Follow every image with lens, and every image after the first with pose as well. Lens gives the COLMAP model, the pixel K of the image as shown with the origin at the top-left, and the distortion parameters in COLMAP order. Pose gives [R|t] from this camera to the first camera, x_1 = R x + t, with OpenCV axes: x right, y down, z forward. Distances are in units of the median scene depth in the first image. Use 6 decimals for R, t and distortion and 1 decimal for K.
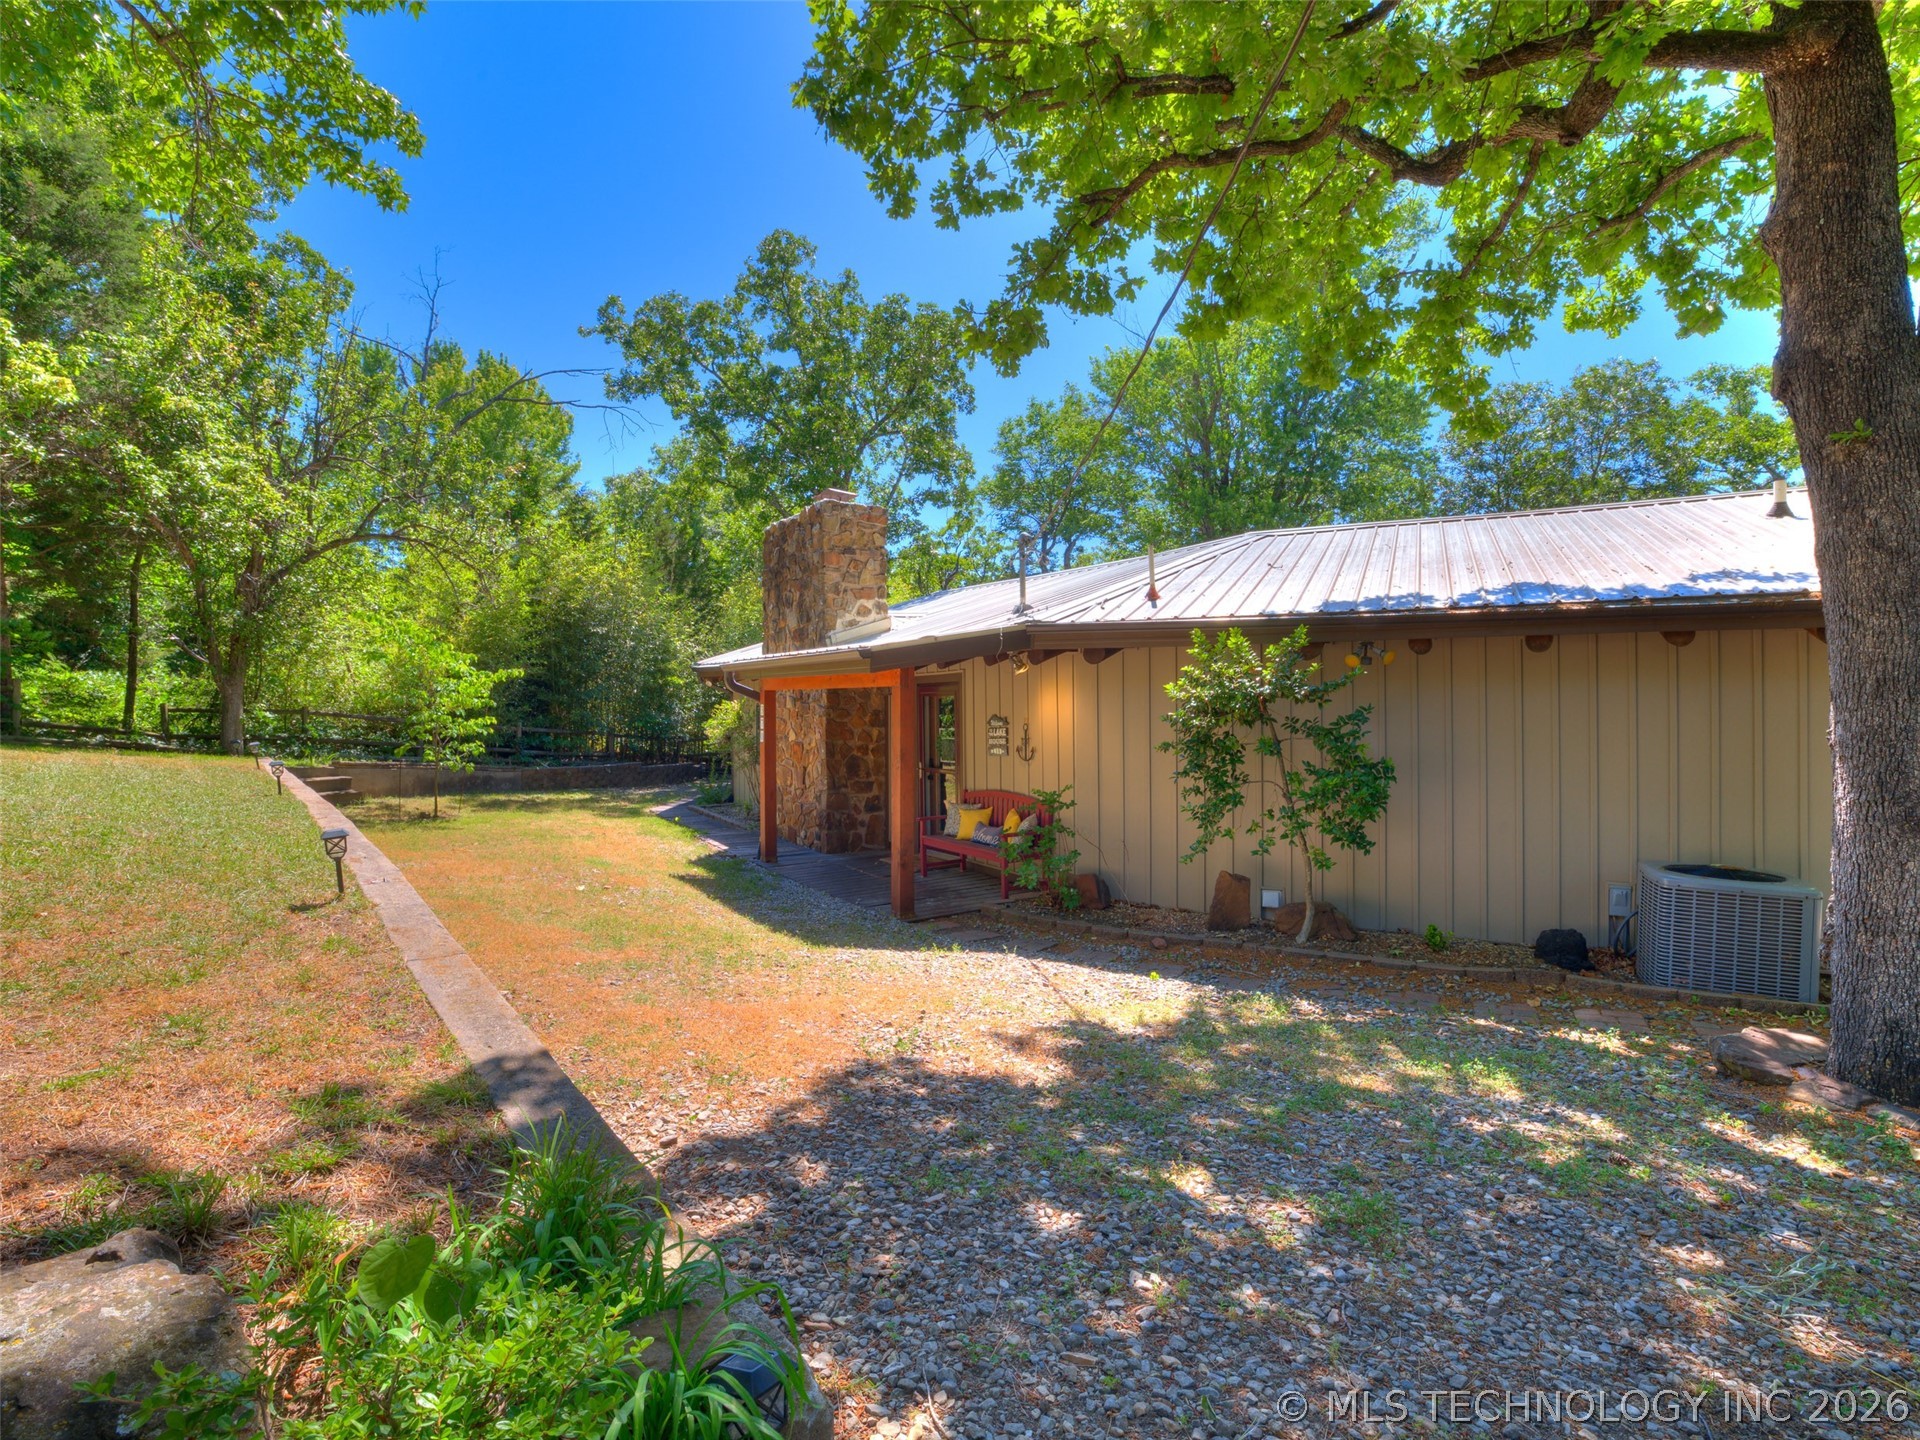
lens RADIAL K [[916.1, 0, 961.0], [0, 916.1, 684.7], [0, 0, 1]] dist [-0.026693, 0.000533]
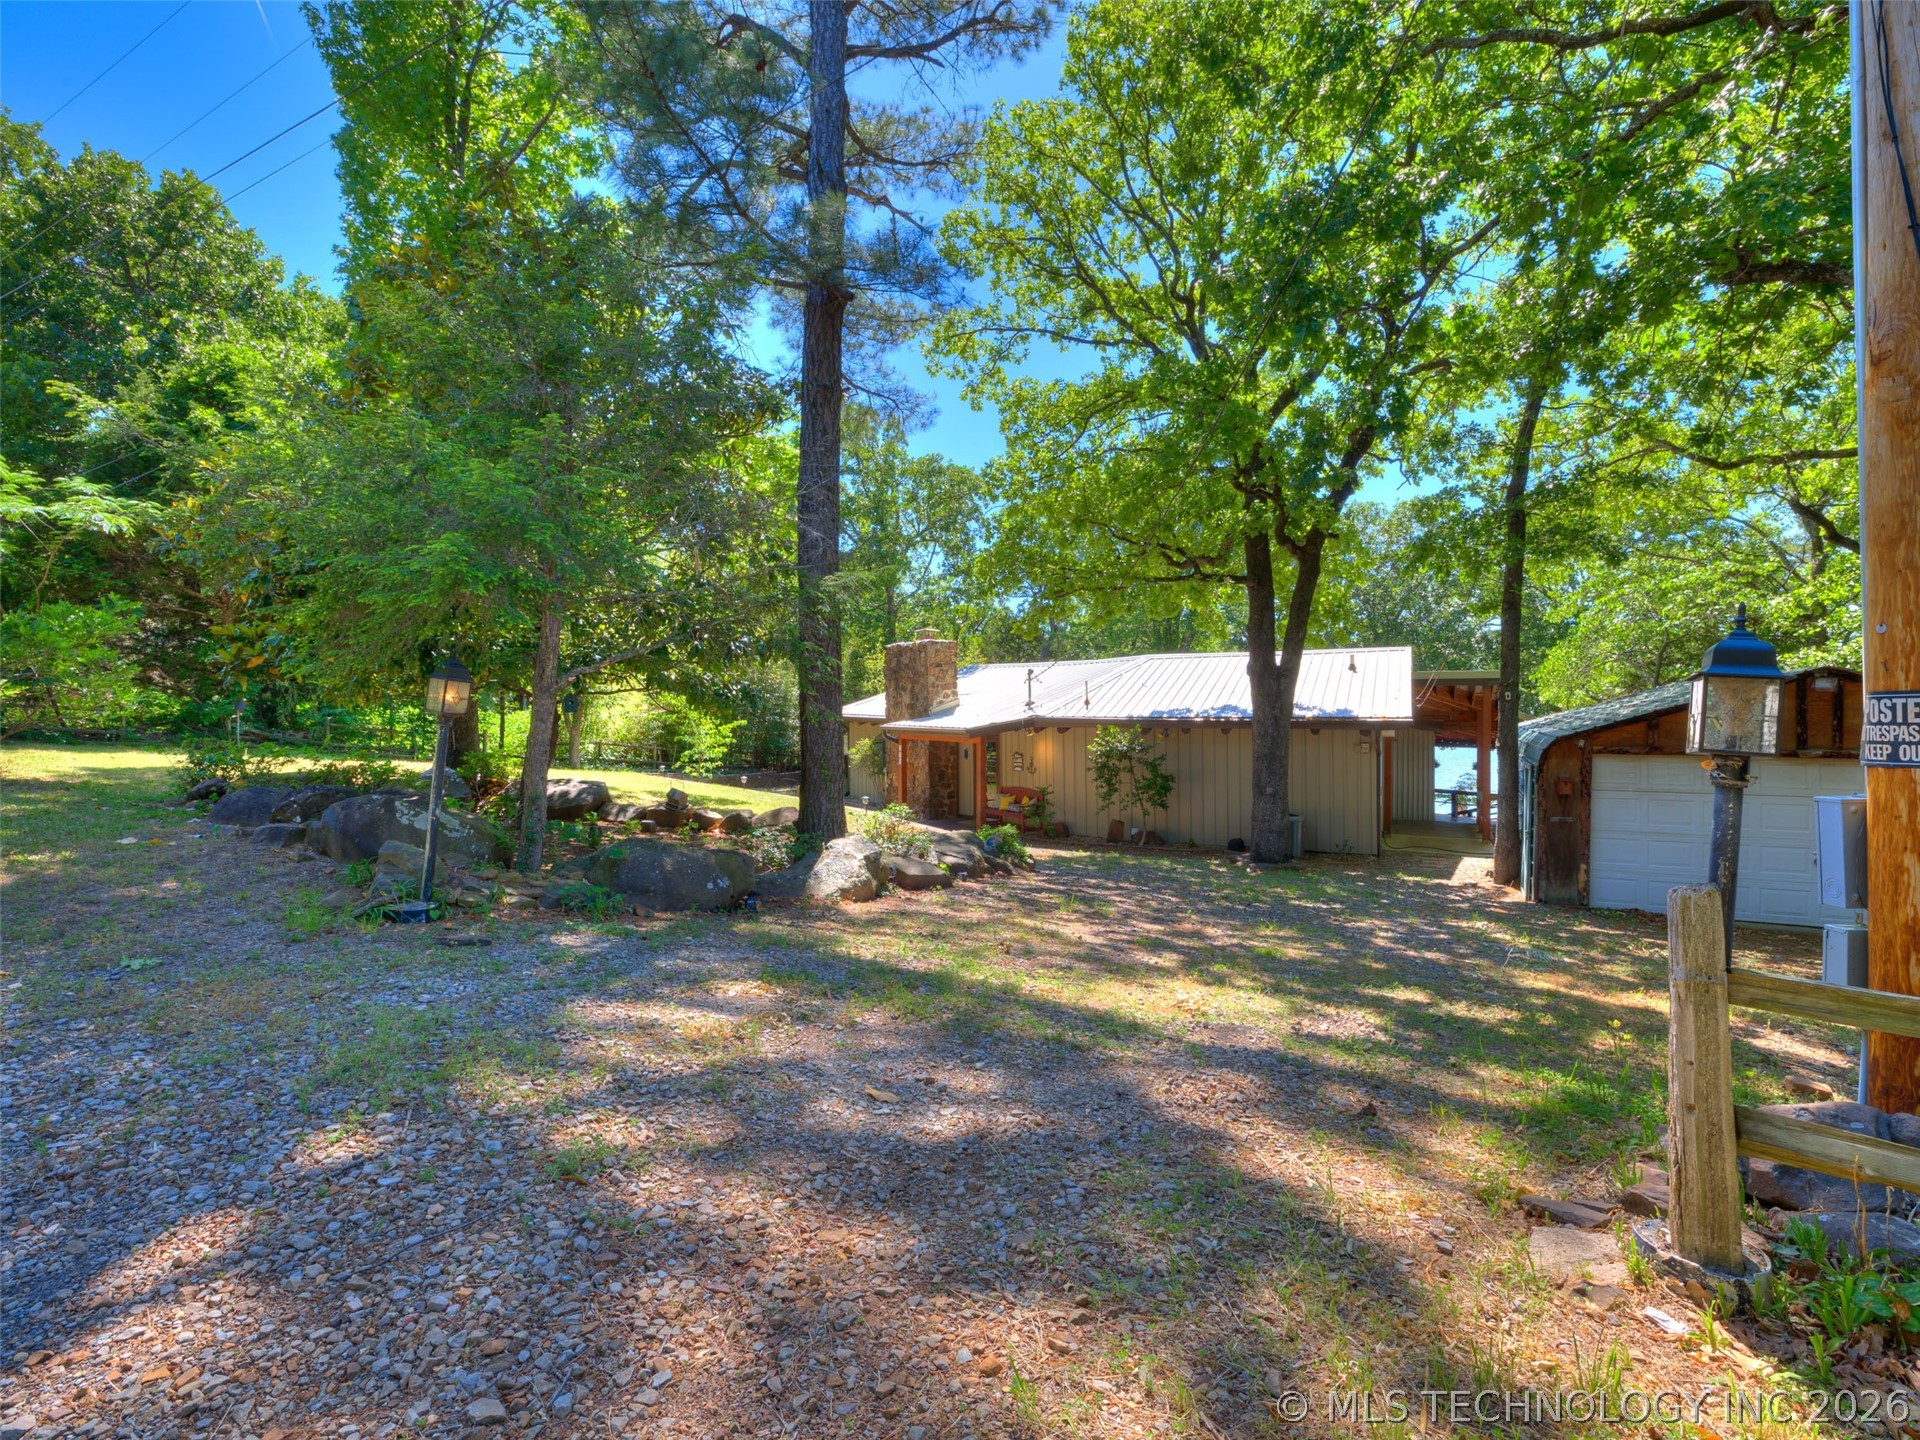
lens RADIAL K [[916.1, 0, 961.0], [0, 916.1, 684.7], [0, 0, 1]] dist [-0.026693, 0.000533]
pose [[0.999840, 0.000581, 0.017887, -0.179138], [-0.000512, 0.999992, -0.003878, -0.157667], [-0.017889, 0.003868, 0.999833, -1.552282]]
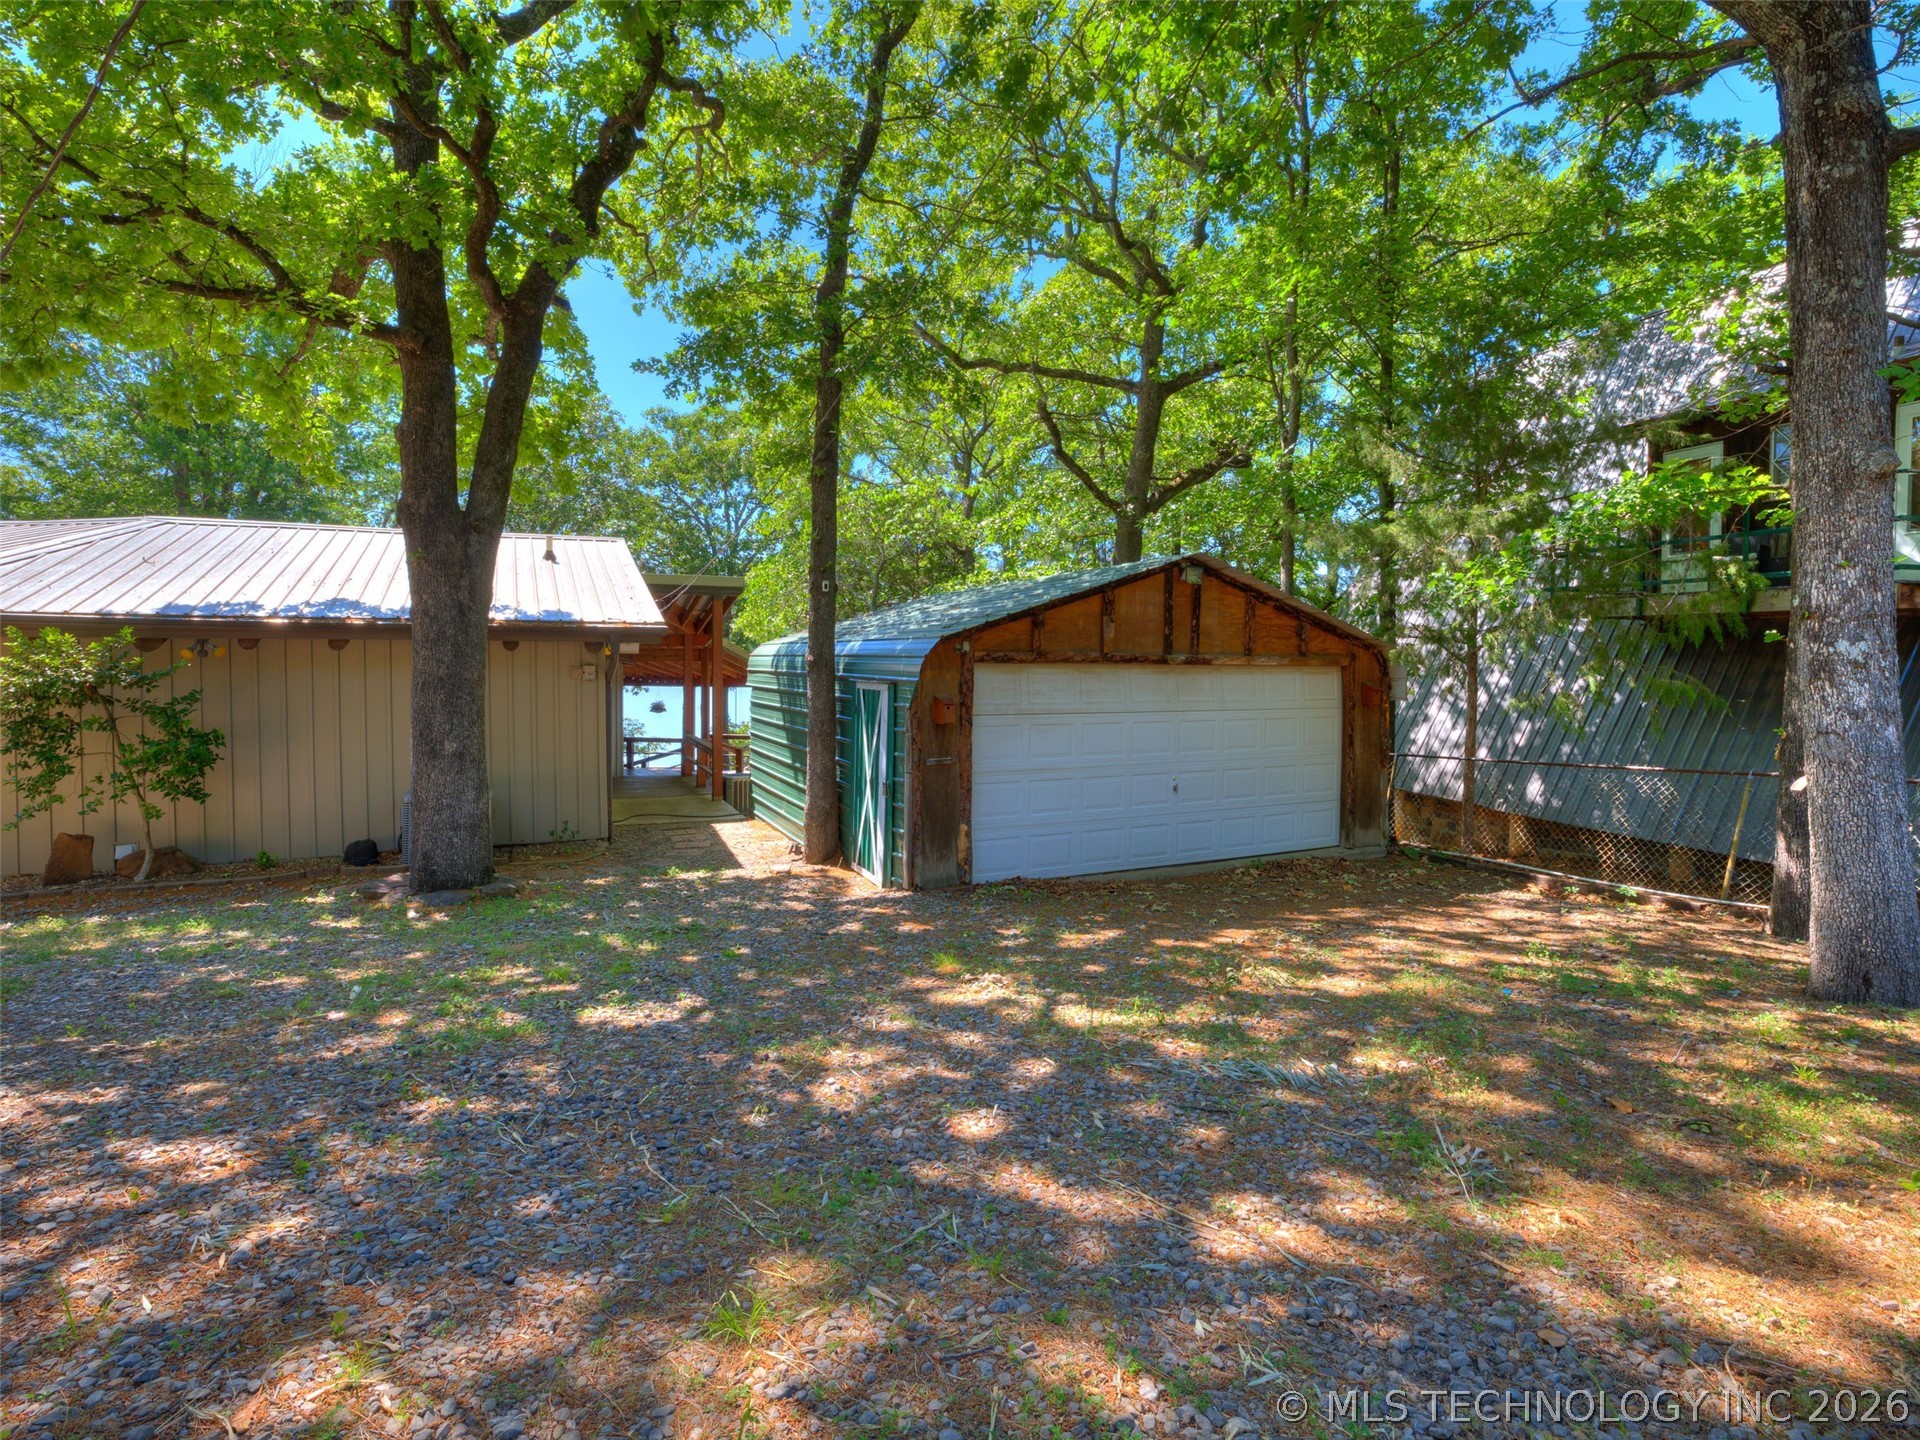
lens RADIAL K [[916.1, 0, 961.0], [0, 916.1, 684.7], [0, 0, 1]] dist [-0.026693, 0.000533]
pose [[0.597015, -0.015375, 0.802083, 0.067711], [-0.023760, 0.999039, 0.036836, -0.054033], [-0.801878, -0.041049, 0.596076, -0.604129]]
